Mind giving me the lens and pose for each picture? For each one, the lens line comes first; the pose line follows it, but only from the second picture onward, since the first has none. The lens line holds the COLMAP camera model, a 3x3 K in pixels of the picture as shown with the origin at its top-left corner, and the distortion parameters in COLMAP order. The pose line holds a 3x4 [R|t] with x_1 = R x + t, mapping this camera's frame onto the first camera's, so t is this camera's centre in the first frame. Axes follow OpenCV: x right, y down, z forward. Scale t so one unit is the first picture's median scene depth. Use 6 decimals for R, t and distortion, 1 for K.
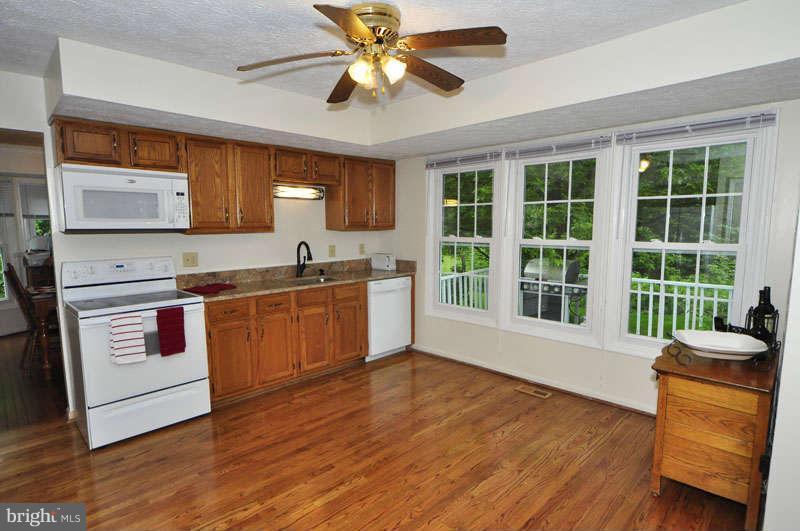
lens RADIAL K [[425.2, 0, 402.4], [0, 425.2, 272.4], [0, 0, 1]] dist [0.000905, 0.000514]
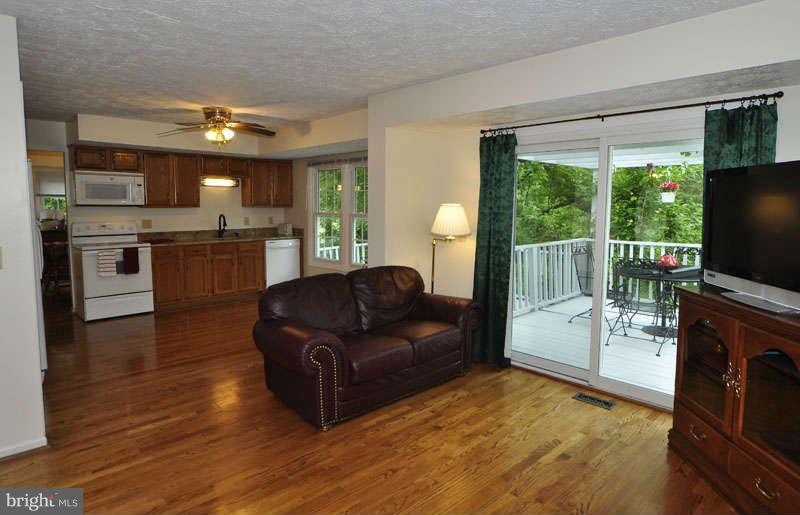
lens RADIAL K [[464.8, 0, 400.6], [0, 464.8, 248.6], [0, 0, 1]] dist [-0.000894, -0.000461]
pose [[0.999468, 0.011019, -0.030700, 0.574099], [-0.011522, 0.999801, -0.016263, 0.088760], [0.030514, 0.016608, 0.999396, -0.816066]]
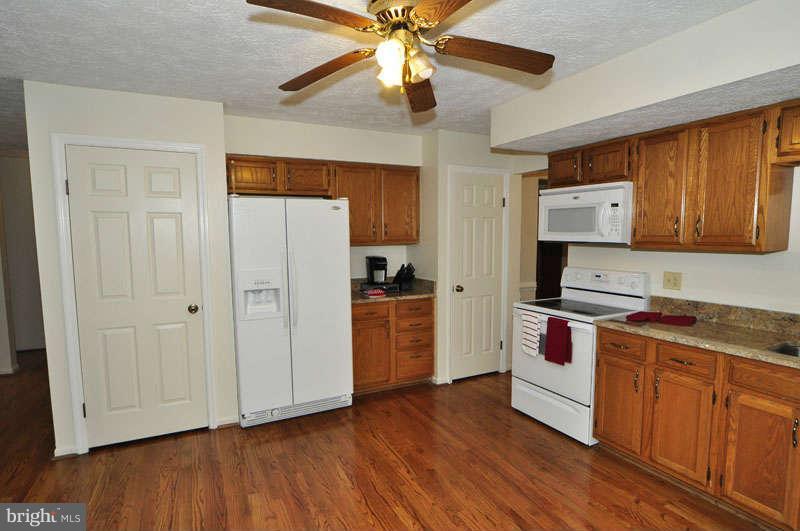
lens RADIAL K [[425.2, 0, 402.4], [0, 425.2, 272.4], [0, 0, 1]] dist [0.000905, 0.000514]
pose [[-0.302478, 0.088529, -0.949036, 0.466614], [-0.109706, 0.985827, 0.126926, -0.099587], [0.946822, 0.142507, -0.288479, 0.791238]]
